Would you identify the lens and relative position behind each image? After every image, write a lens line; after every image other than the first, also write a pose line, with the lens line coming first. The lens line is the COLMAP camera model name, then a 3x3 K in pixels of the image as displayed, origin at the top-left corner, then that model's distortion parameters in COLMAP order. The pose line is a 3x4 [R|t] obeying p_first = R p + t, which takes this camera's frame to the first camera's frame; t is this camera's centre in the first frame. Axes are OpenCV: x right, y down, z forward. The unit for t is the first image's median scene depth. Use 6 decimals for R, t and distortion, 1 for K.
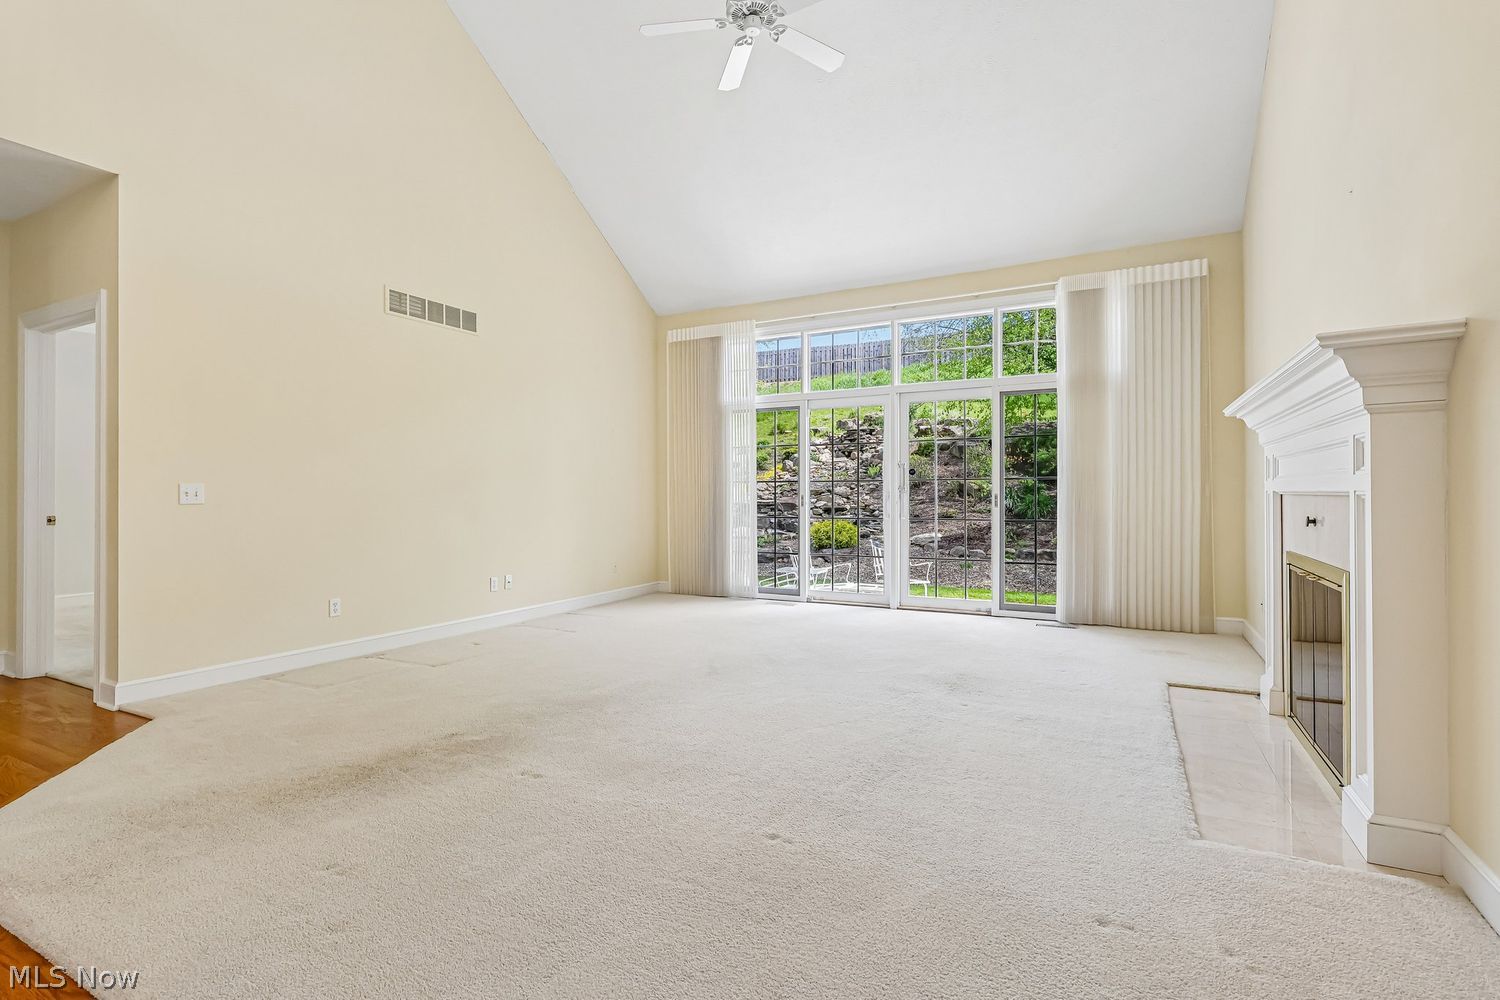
lens RADIAL K [[708.3, 0, 733.2], [0, 708.3, 492.8], [0, 0, 1]] dist [-0.001340, -0.000239]
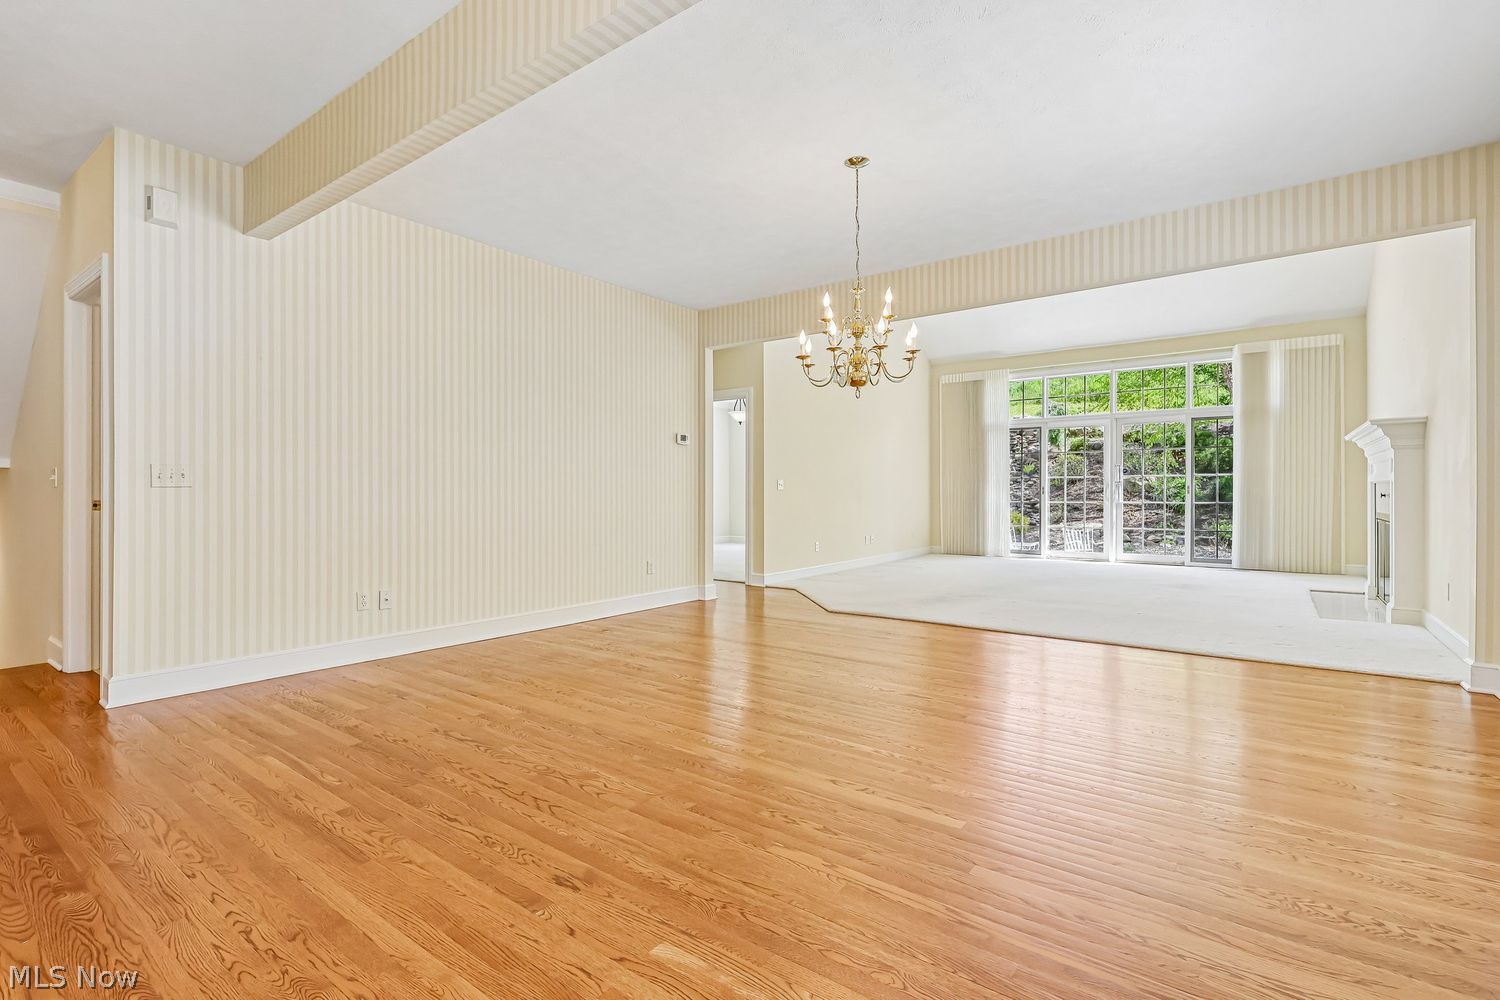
lens RADIAL K [[701.3, 0, 749.1], [0, 701.3, 493.5], [0, 0, 1]] dist [-0.000558, 0.000141]
pose [[0.990367, 0.000180, -0.138464, -0.354122], [0.000689, 0.999980, 0.006230, 0.008976], [0.138463, -0.006266, 0.990348, -0.619351]]
